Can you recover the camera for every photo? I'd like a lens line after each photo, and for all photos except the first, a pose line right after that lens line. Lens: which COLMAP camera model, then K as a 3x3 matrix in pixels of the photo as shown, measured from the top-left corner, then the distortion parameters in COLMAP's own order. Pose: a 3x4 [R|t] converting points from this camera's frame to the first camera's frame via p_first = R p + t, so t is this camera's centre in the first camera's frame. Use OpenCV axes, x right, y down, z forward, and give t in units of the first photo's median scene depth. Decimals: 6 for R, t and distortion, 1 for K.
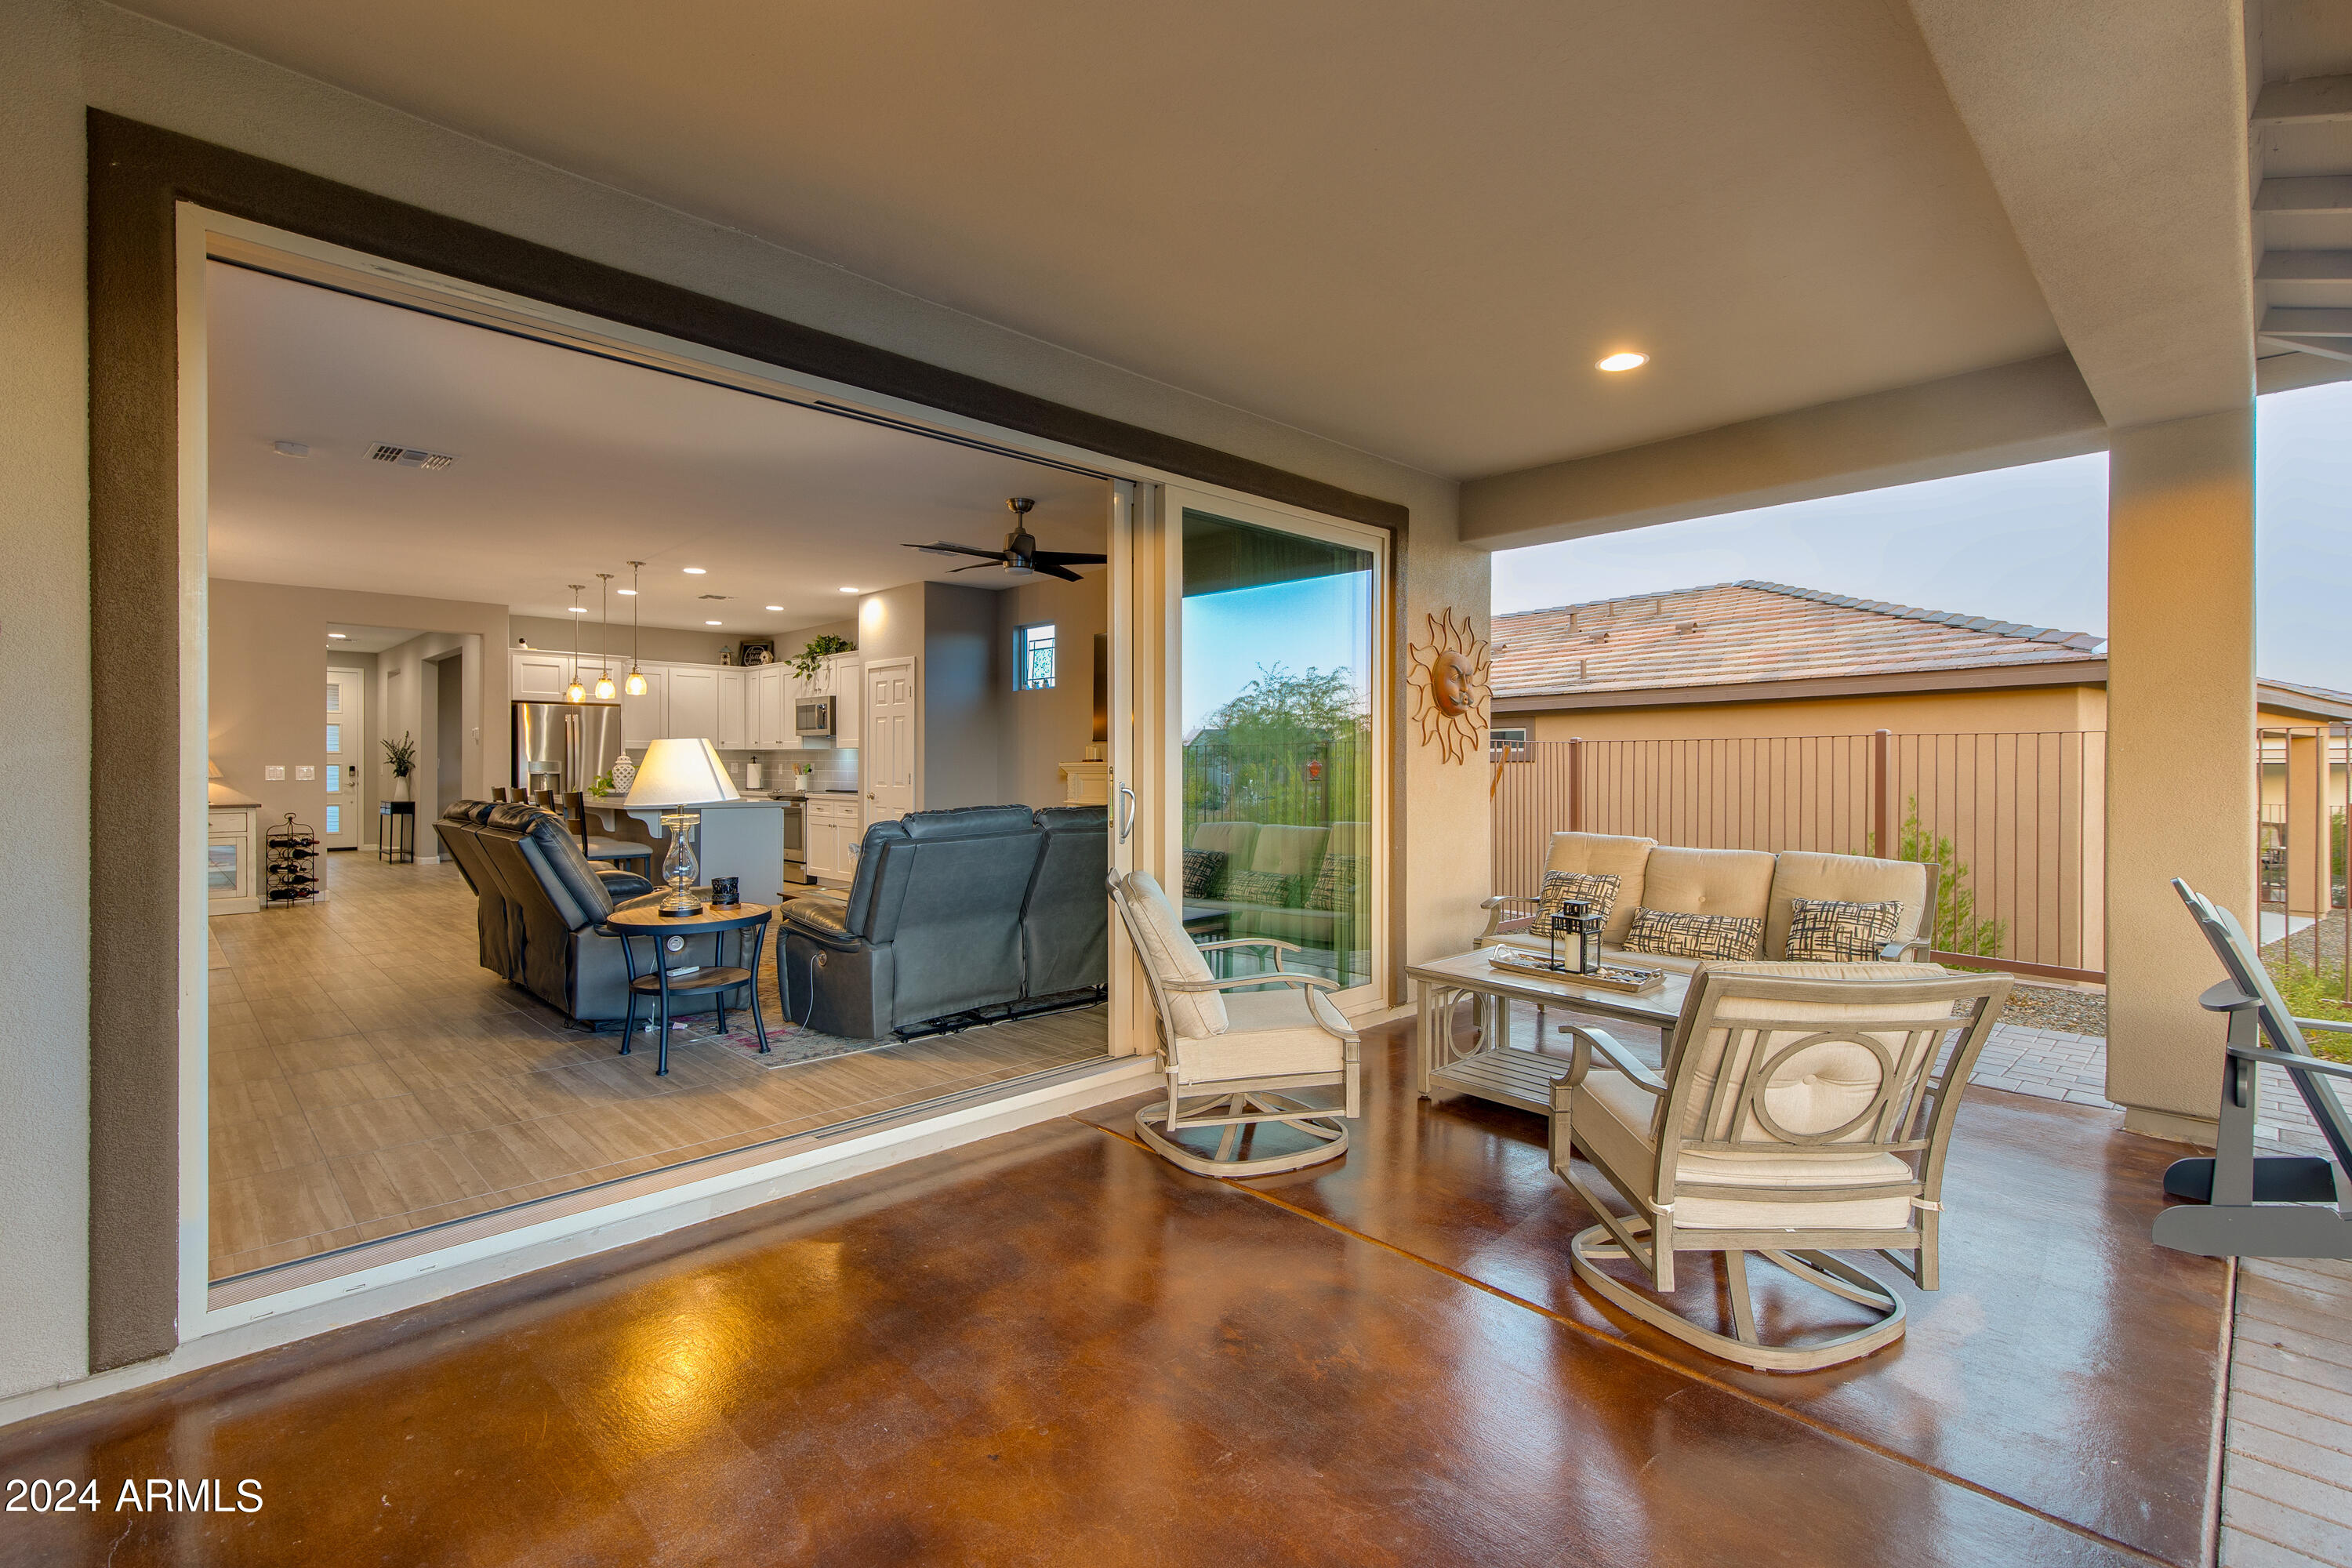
lens RADIAL K [[1074.8, 0, 1175.1], [0, 1074.8, 767.5], [0, 0, 1]] dist [0.000520, 0.000193]
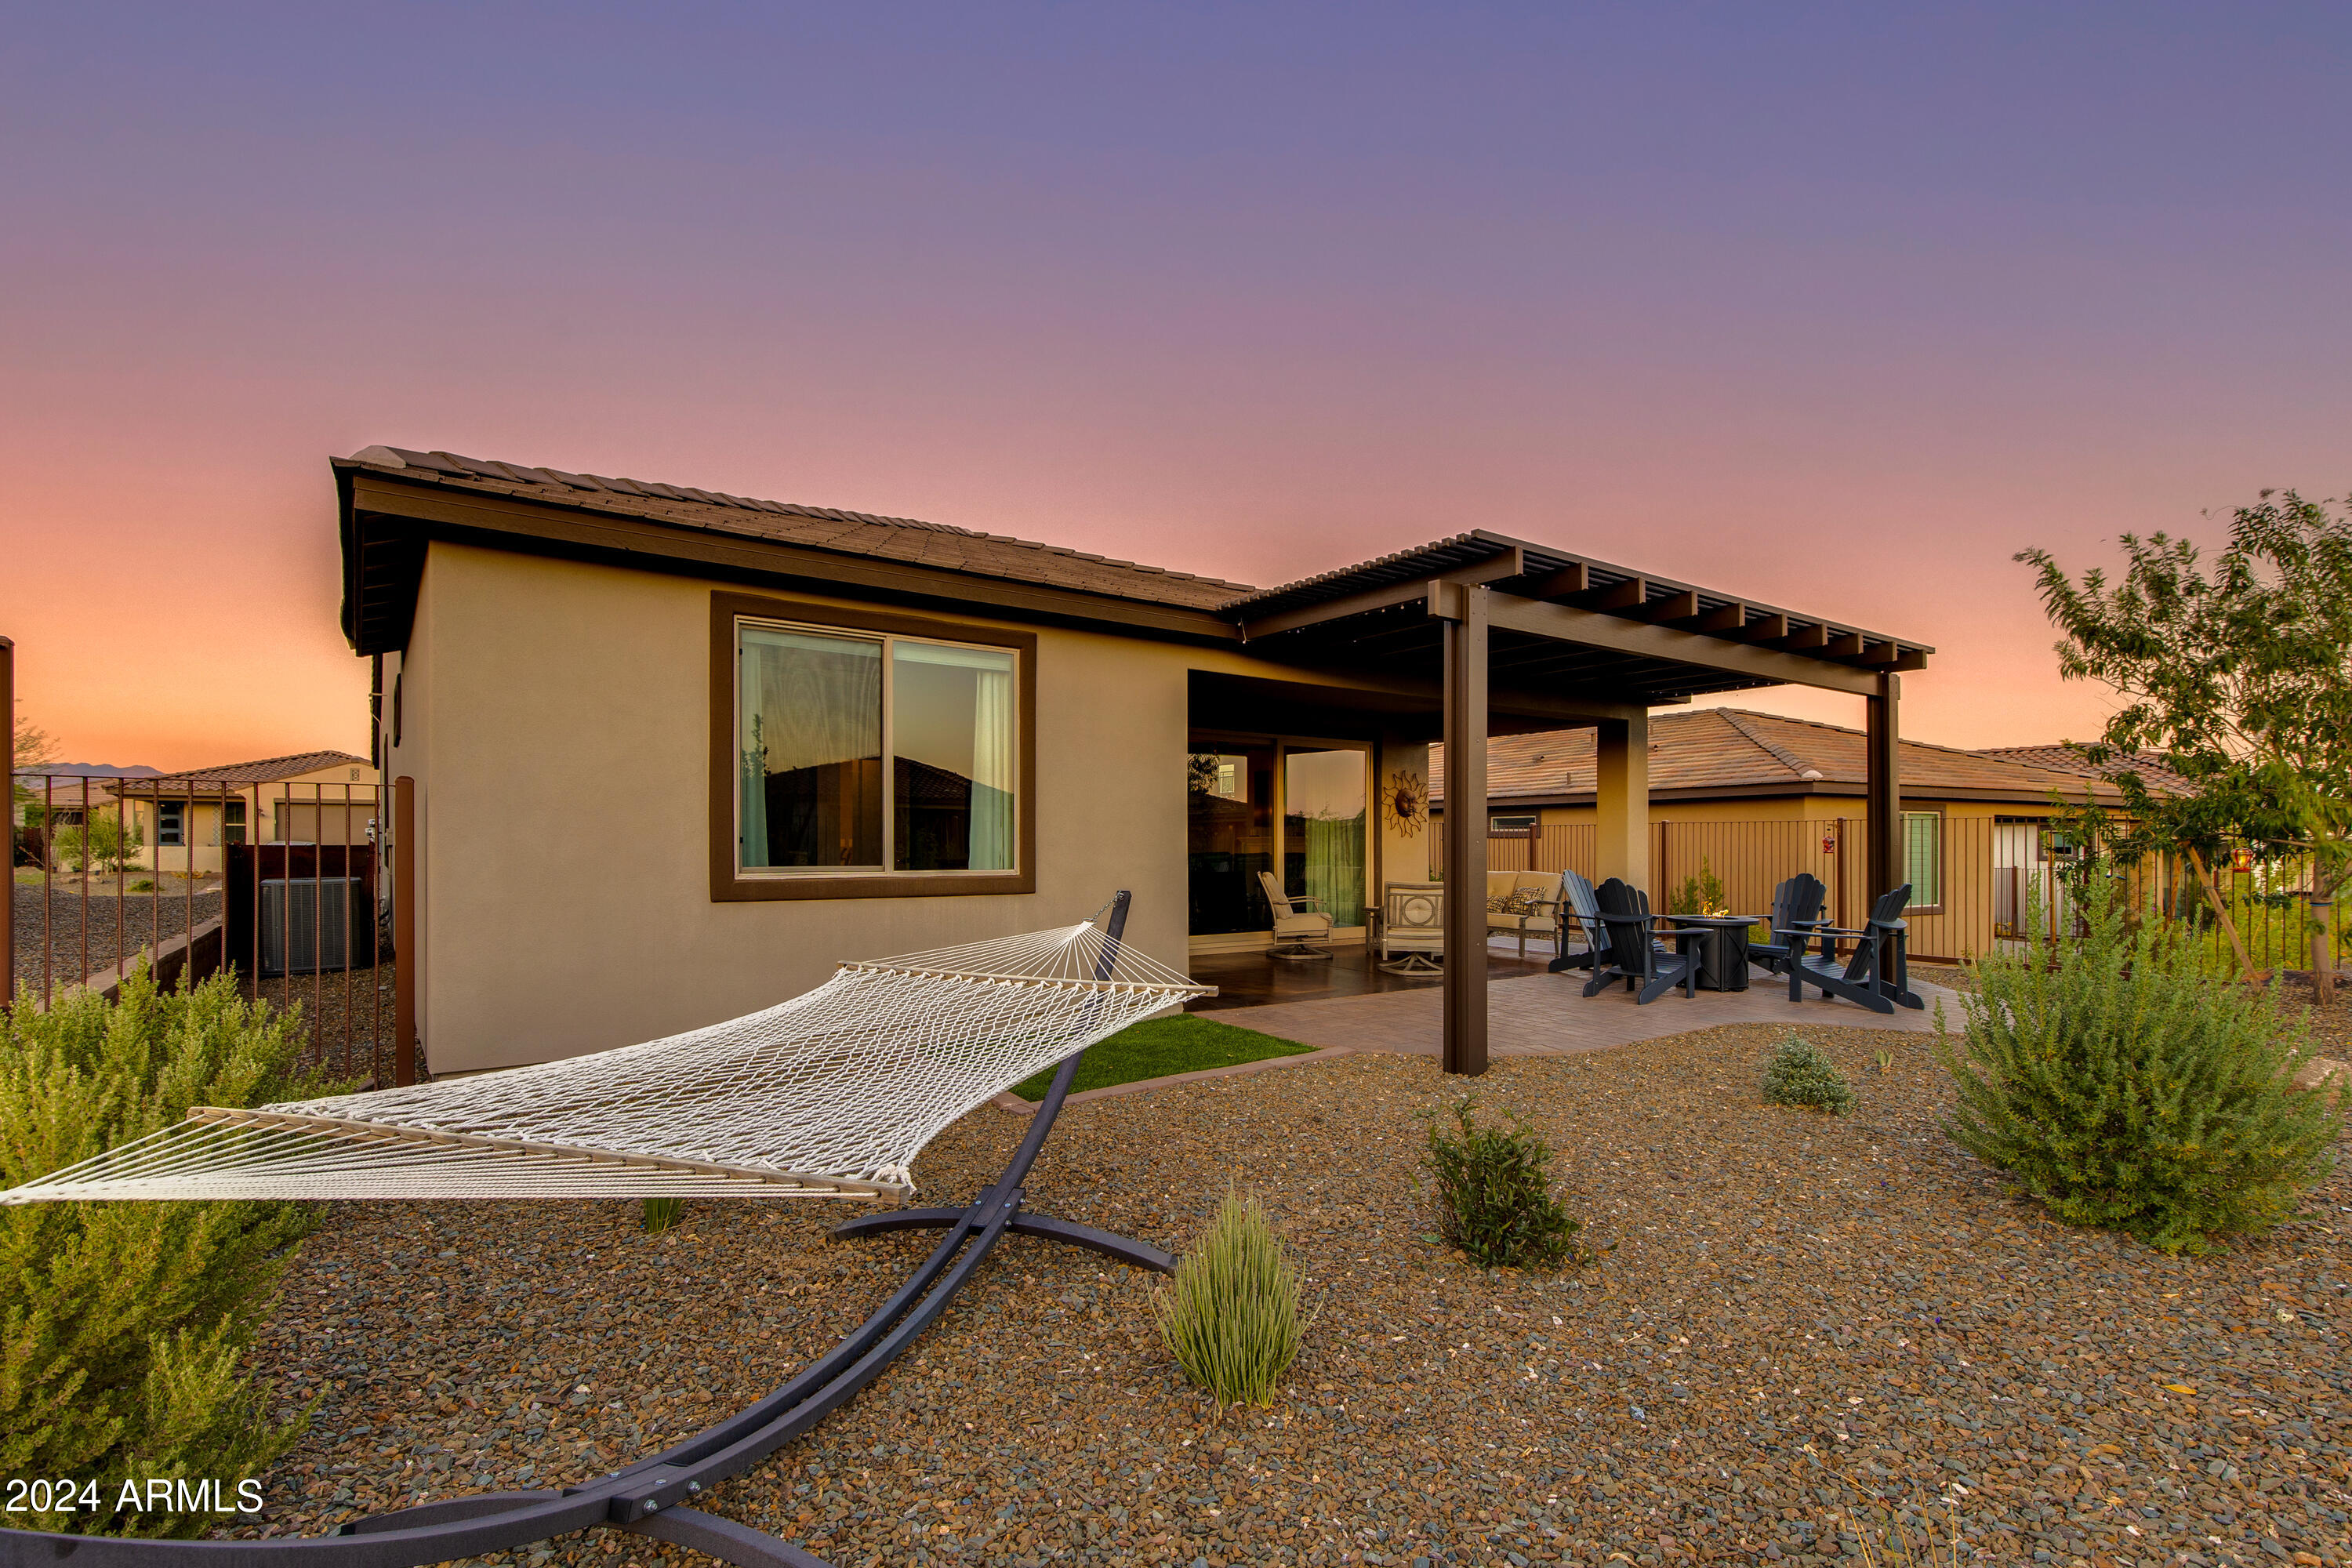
lens RADIAL K [[1102.8, 0, 1181.2], [0, 1102.8, 844.6], [0, 0, 1]] dist [0.001846, 0.000210]
pose [[0.988854, 0.001974, -0.148873, 0.133244], [-0.002335, 0.999995, -0.002253, 0.018929], [0.148868, 0.002575, 0.988854, -1.470115]]
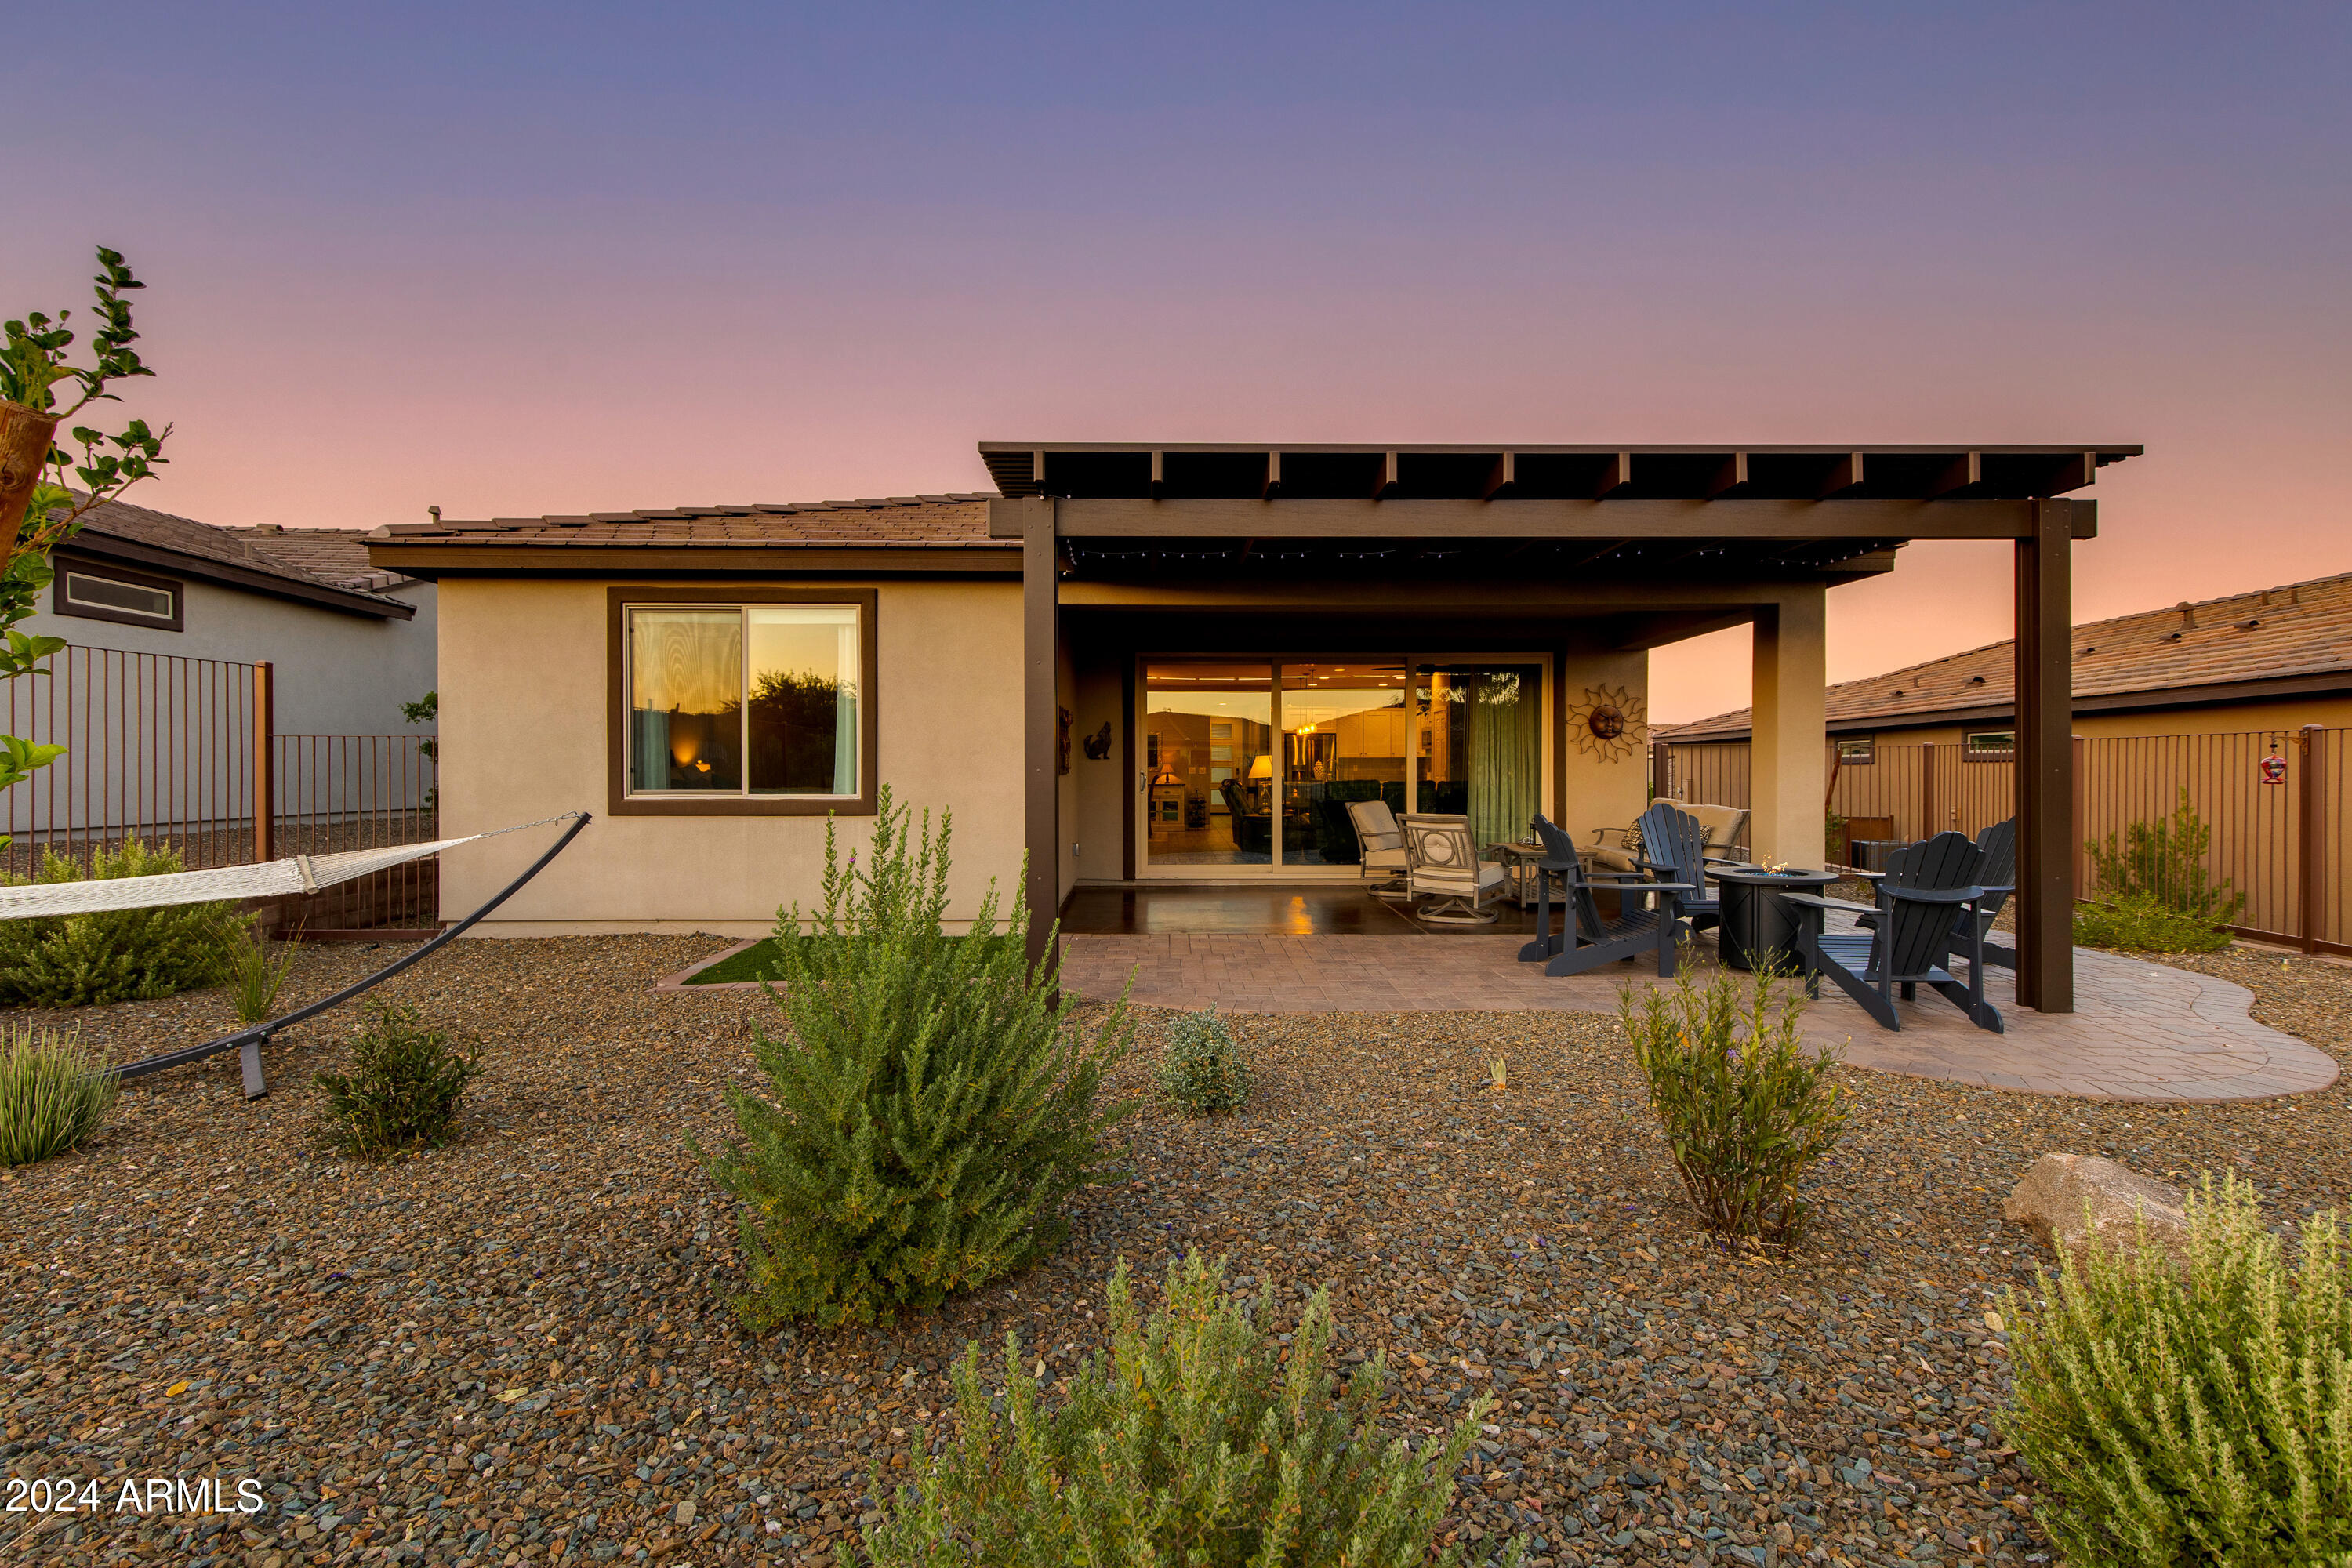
lens RADIAL K [[1074.8, 0, 1175.1], [0, 1074.8, 767.5], [0, 0, 1]] dist [0.000520, 0.000193]
pose [[0.725805, -0.001603, -0.687899, 1.057490], [-0.001807, 0.999989, -0.004238, 0.014626], [0.687898, 0.004319, 0.725794, -0.991323]]
